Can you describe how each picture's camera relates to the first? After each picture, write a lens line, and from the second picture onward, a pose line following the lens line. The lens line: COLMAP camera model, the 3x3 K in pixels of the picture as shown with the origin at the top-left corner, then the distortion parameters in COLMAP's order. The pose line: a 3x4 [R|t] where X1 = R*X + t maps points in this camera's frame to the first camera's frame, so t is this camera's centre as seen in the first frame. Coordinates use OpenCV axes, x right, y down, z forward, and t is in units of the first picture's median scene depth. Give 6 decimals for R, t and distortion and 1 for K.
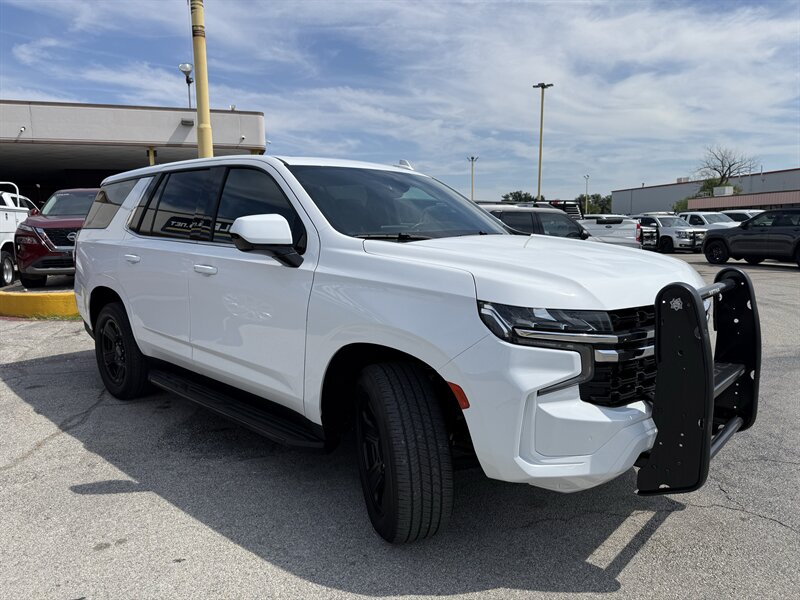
lens RADIAL K [[564.2, 0, 393.7], [0, 564.2, 293.6], [0, 0, 1]] dist [0.032670, -0.046249]
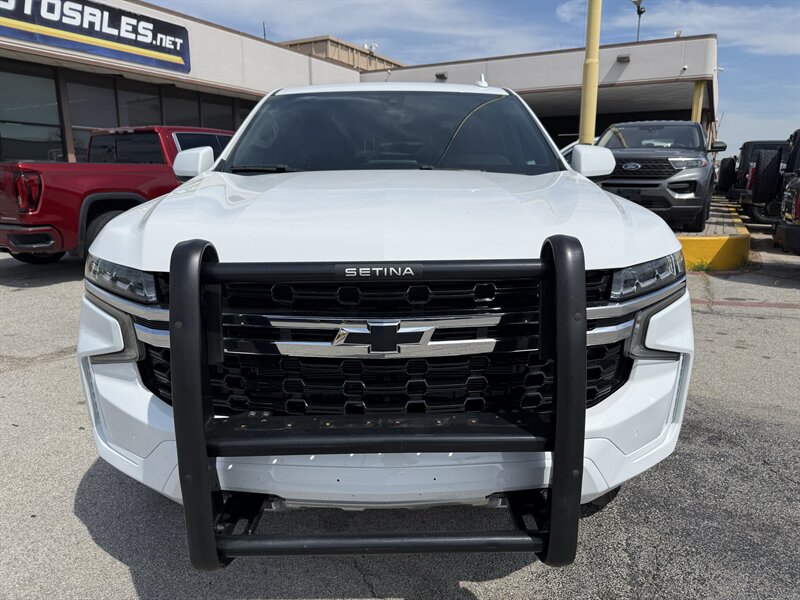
lens RADIAL K [[564.2, 0, 408.2], [0, 564.2, 298.3], [0, 0, 1]] dist [0.032670, -0.046249]
pose [[0.686296, 0.161868, -0.709082, 0.119282], [-0.090629, 0.986354, 0.137446, -0.007121], [0.721654, -0.030065, 0.691601, 0.079941]]
